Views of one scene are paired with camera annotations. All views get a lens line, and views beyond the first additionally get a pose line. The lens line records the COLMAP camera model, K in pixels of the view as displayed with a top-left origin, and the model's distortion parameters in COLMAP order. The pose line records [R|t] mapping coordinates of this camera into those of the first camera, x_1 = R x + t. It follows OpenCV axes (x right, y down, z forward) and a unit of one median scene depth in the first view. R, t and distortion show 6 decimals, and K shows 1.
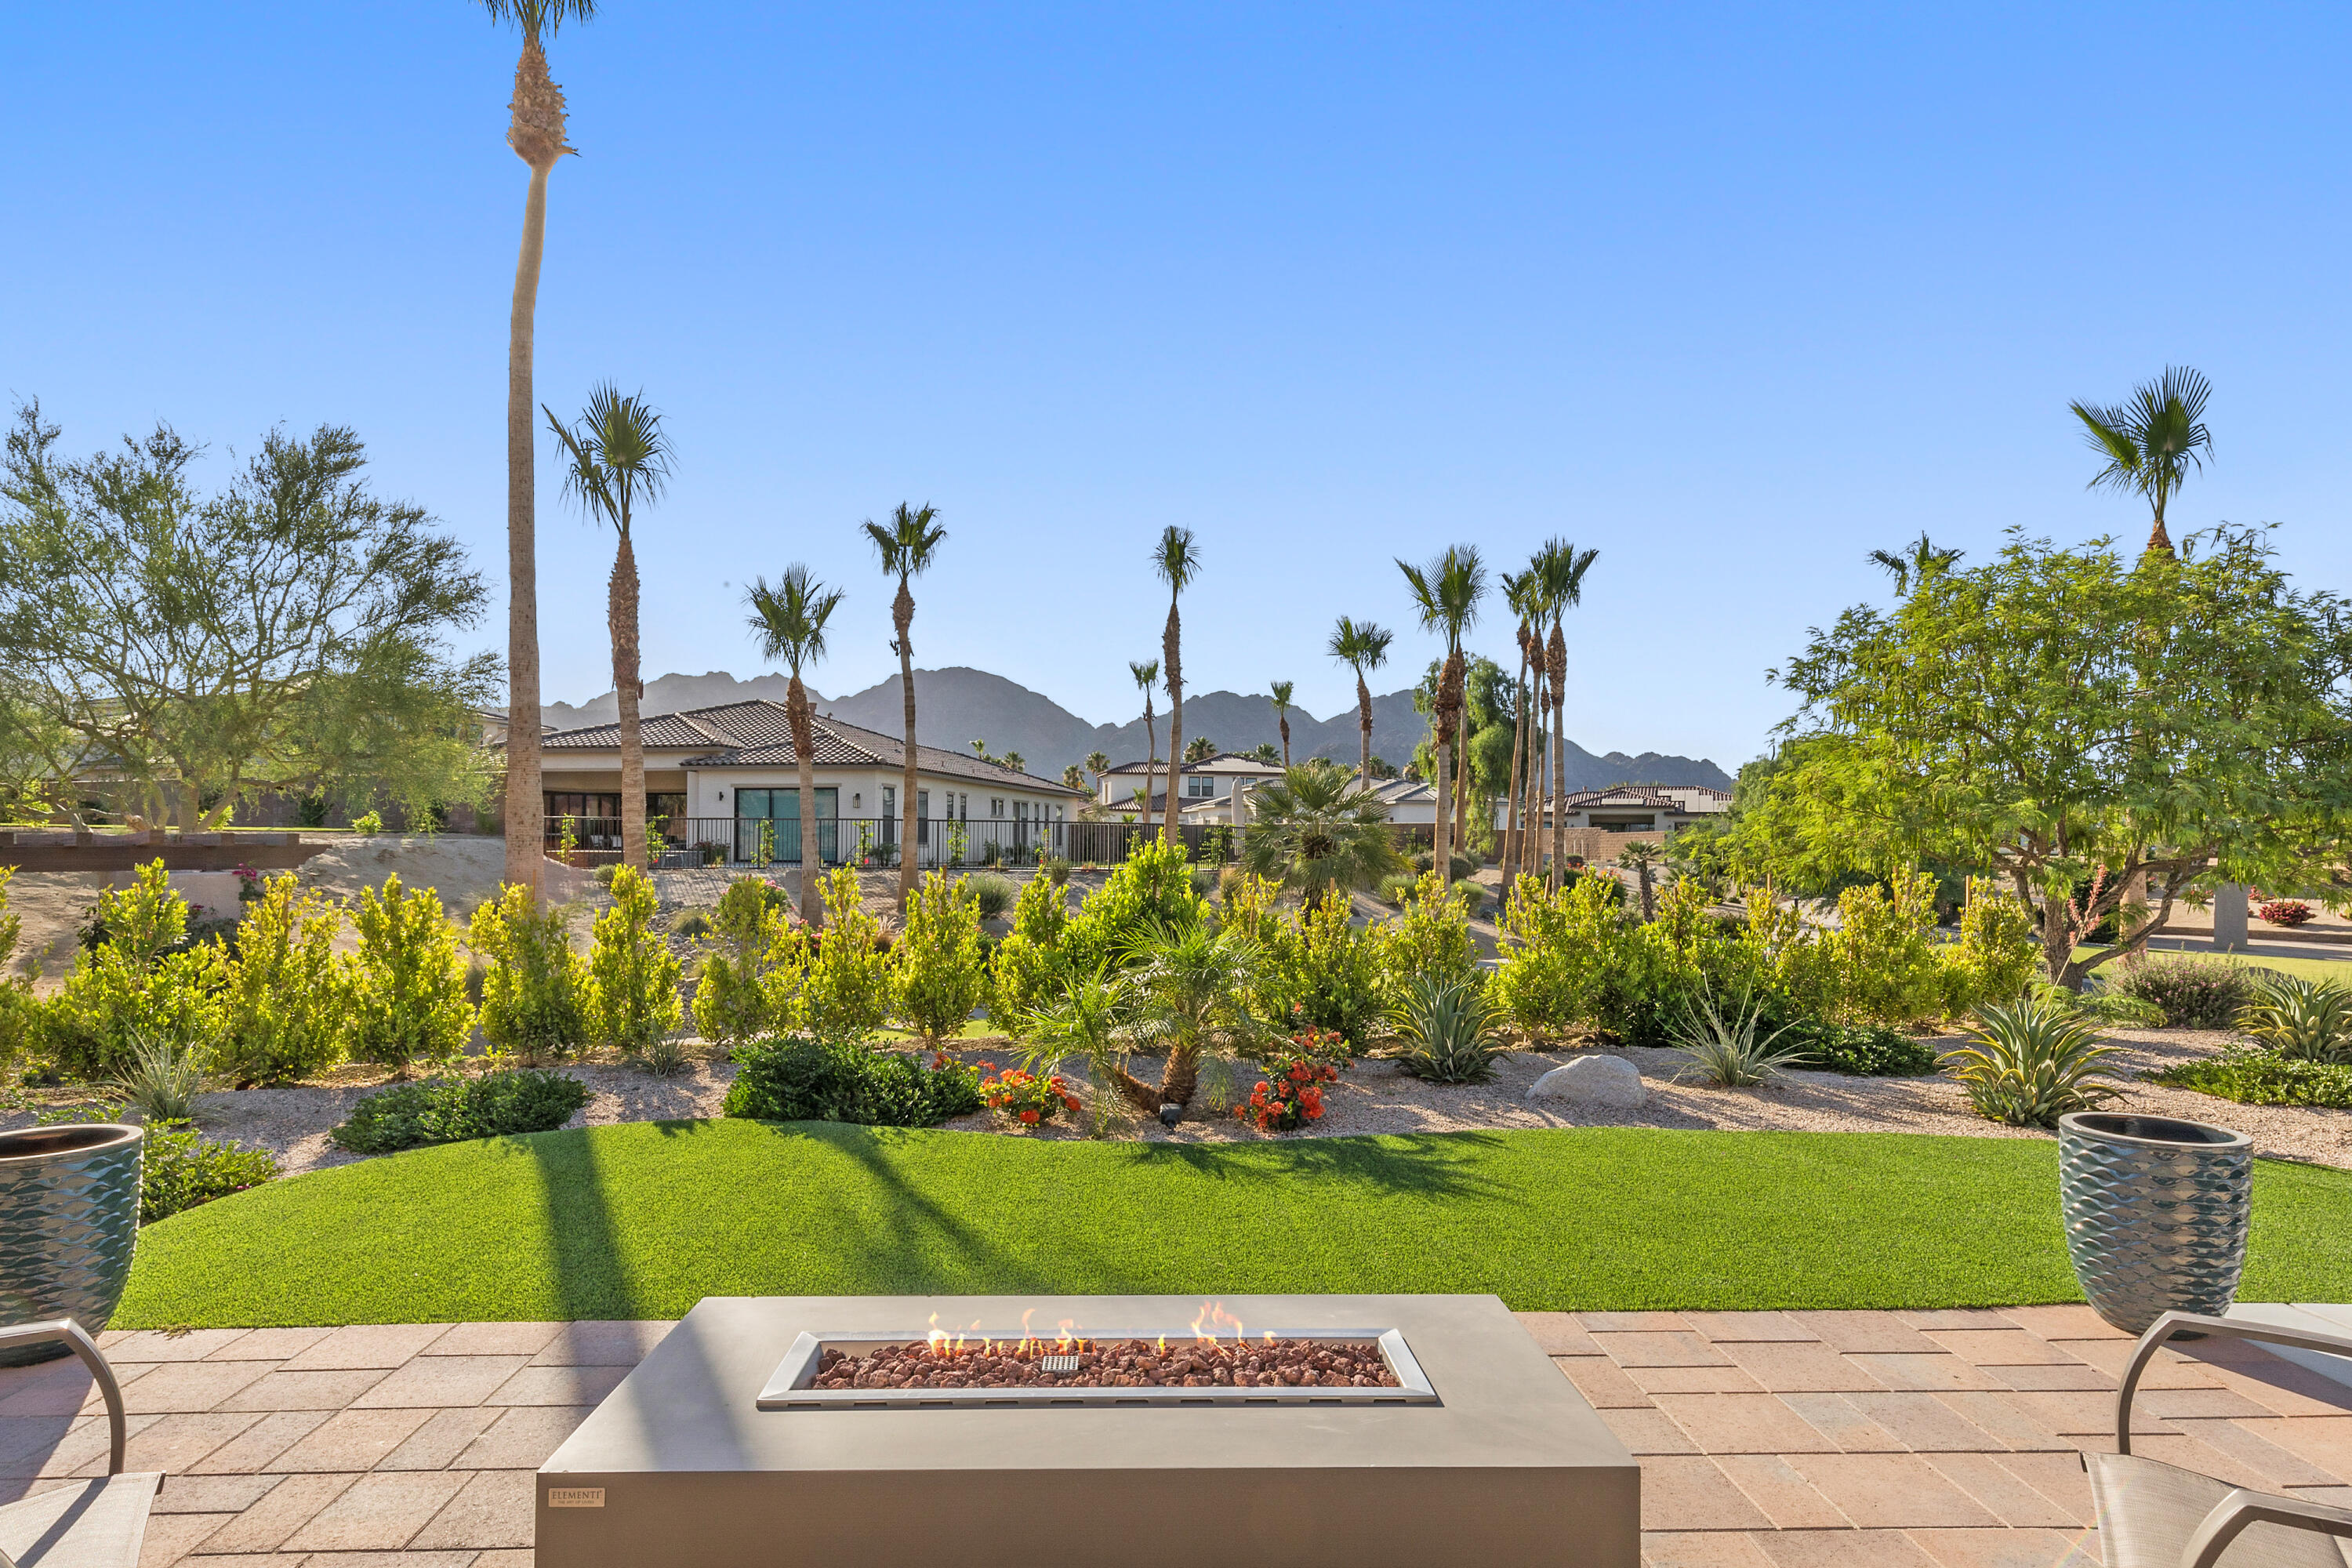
lens RADIAL K [[1241.0, 0, 1166.1], [0, 1241.0, 830.5], [0, 0, 1]] dist [-0.004201, -0.002248]
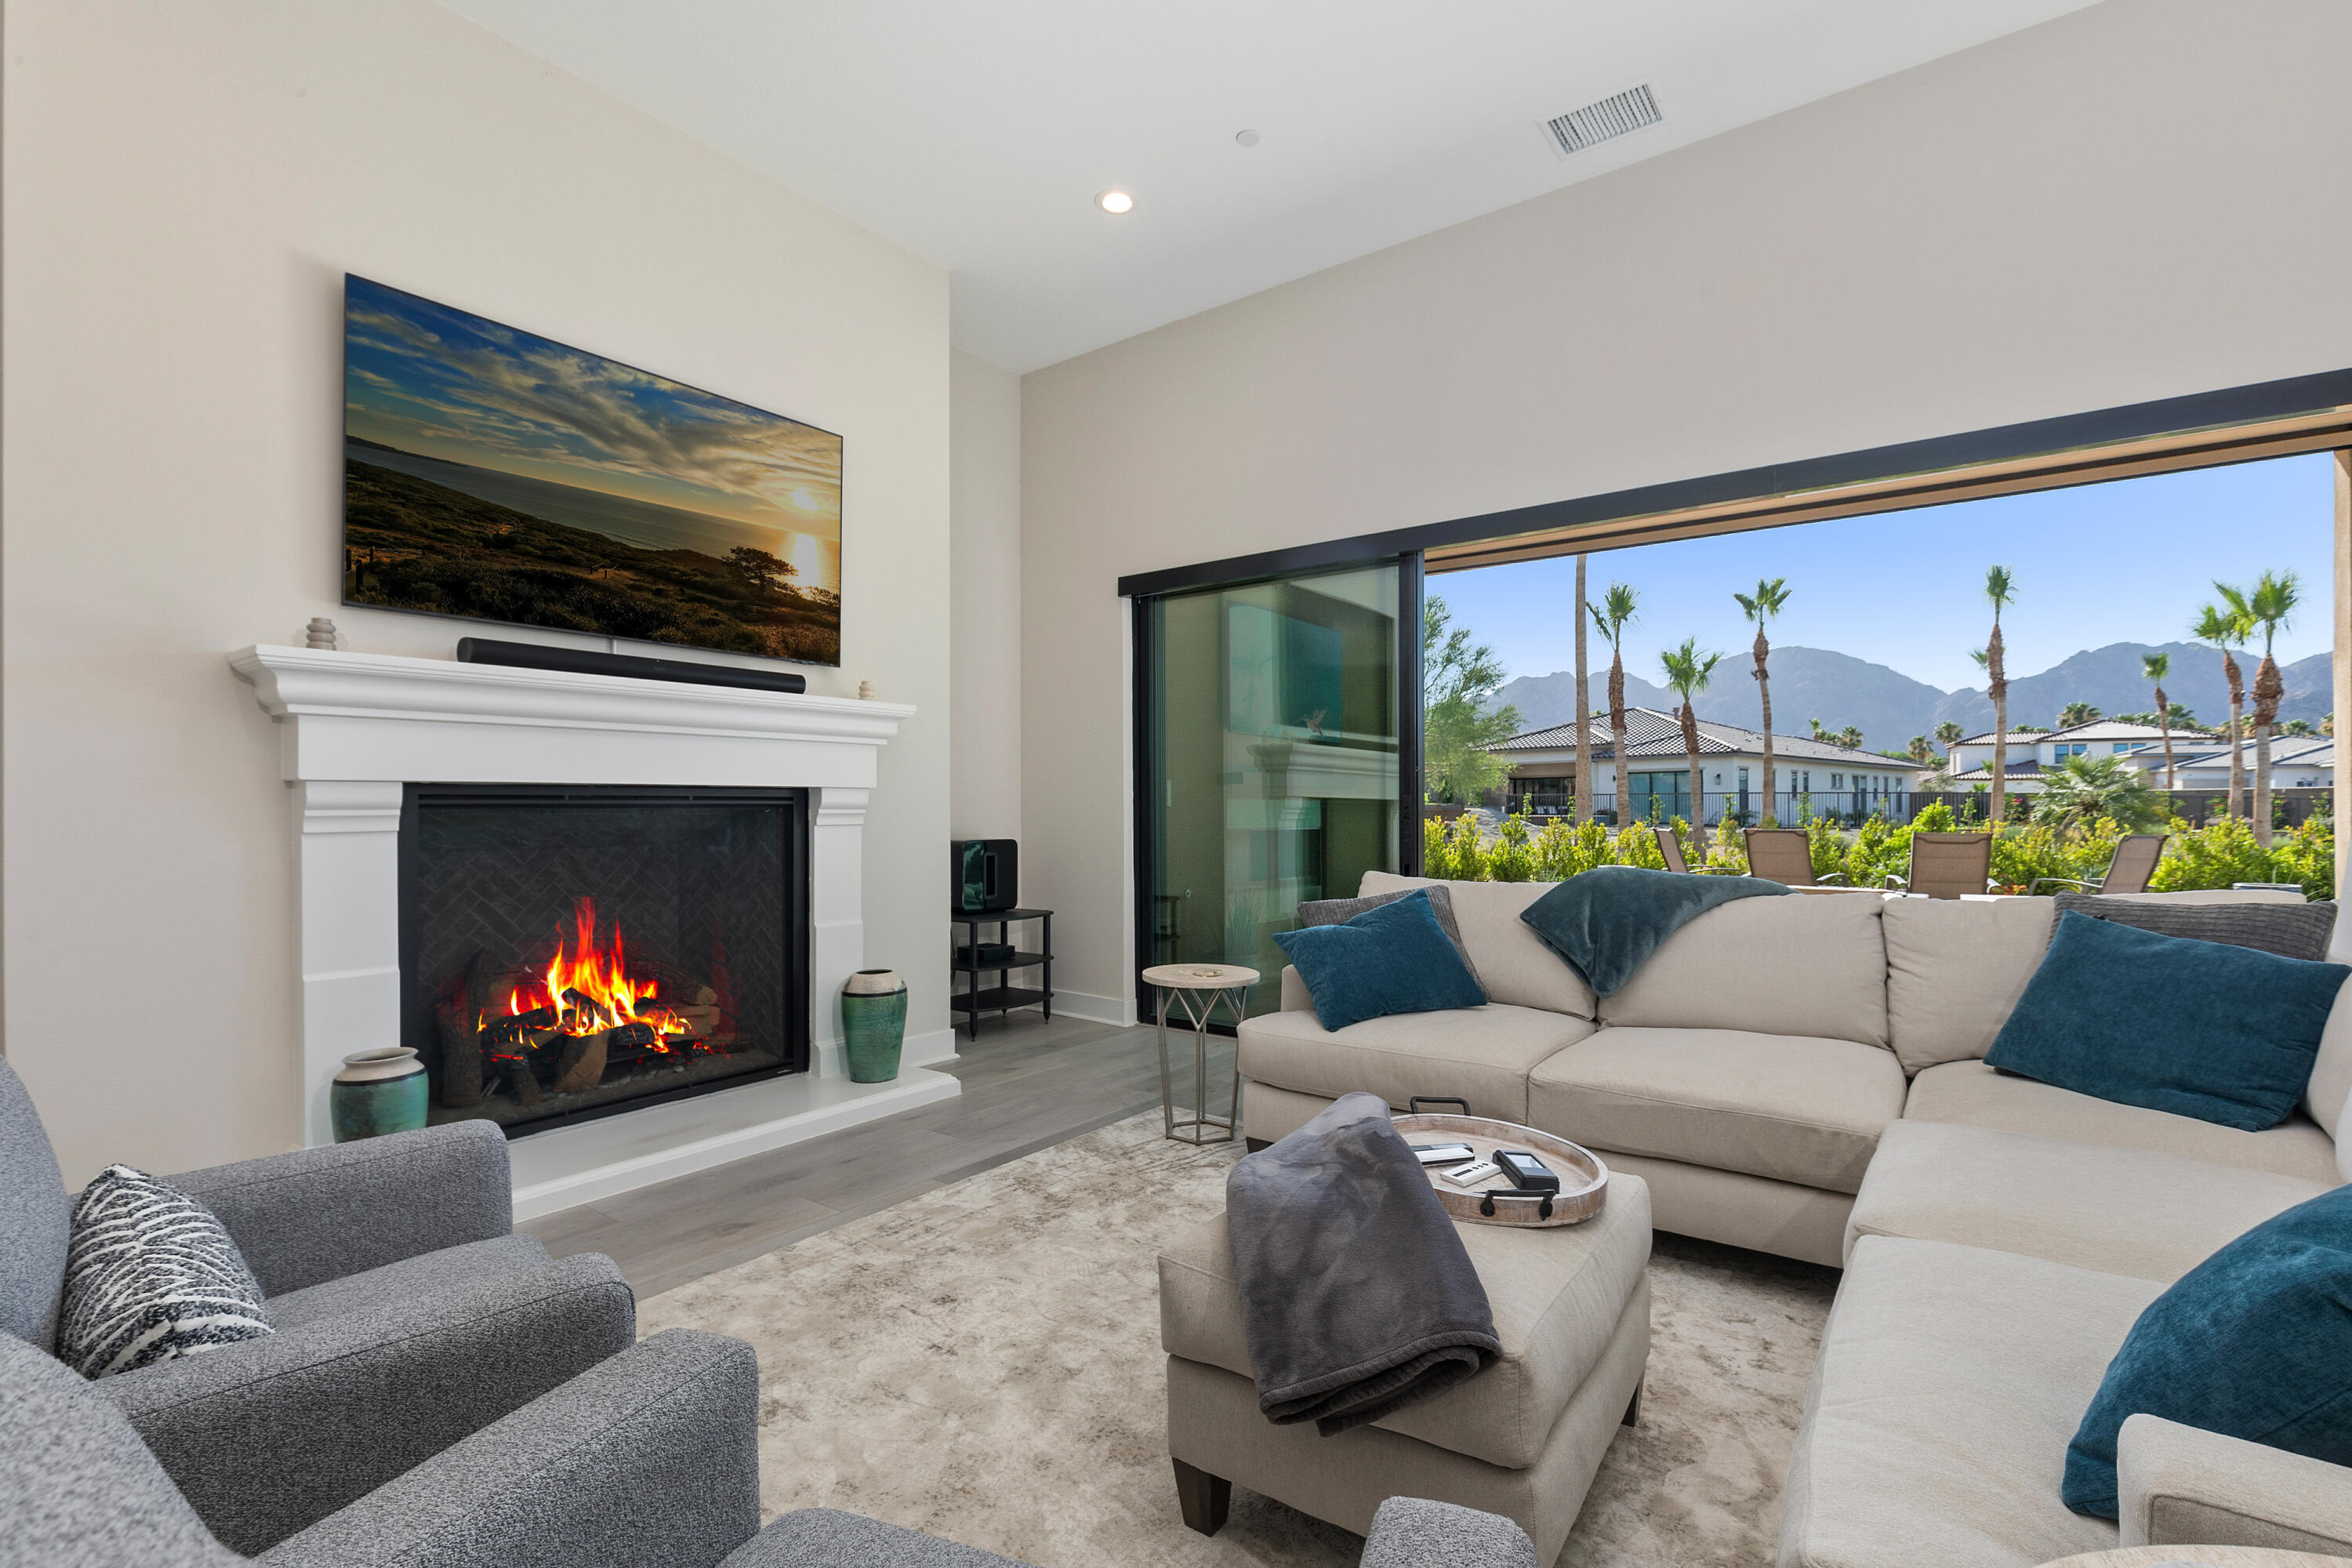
lens RADIAL K [[1062.7, 0, 1167.4], [0, 1062.7, 793.3], [0, 0, 1]] dist [-0.000147, -0.000173]
pose [[0.768587, -0.015595, -0.639555, 0.046938], [0.010268, 0.999875, -0.012042, -0.000717], [0.639663, 0.002688, 0.768651, -0.405608]]
